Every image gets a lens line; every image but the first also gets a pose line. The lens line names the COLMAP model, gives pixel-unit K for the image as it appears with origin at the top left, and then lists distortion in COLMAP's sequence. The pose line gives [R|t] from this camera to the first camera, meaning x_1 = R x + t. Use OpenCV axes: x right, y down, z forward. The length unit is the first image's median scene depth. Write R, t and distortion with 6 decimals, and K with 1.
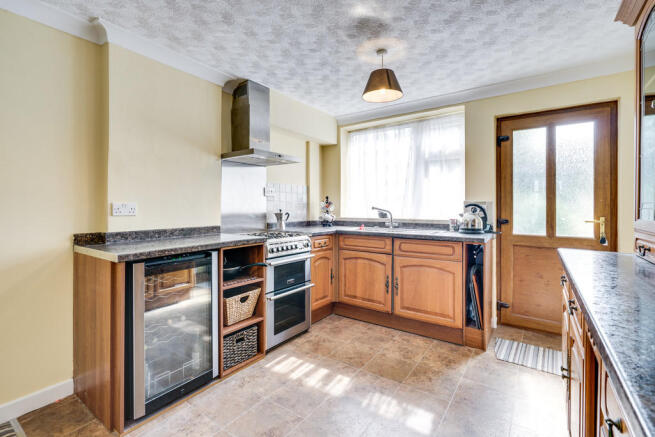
lens RADIAL K [[301.9, 0, 323.4], [0, 301.9, 205.4], [0, 0, 1]] dist [0.000085, 0.000330]
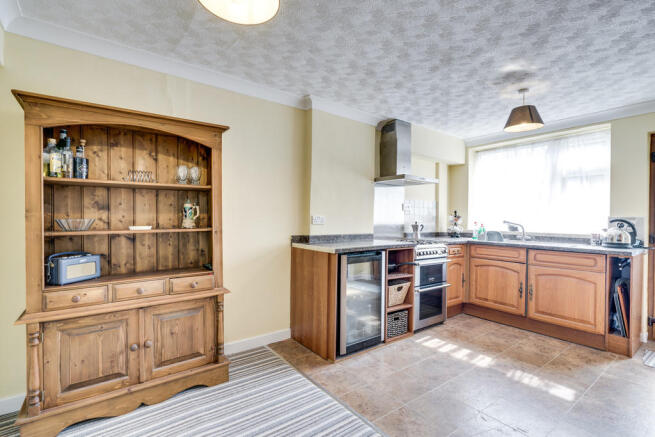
lens RADIAL K [[291.9, 0, 327.5], [0, 291.9, 218.5], [0, 0, 1]] dist [0.001200, -0.000038]
pose [[0.946573, 0.012454, -0.322250, -0.136310], [-0.011386, 0.999922, 0.005199, -0.001990], [0.322289, -0.001253, 0.946640, -0.287232]]
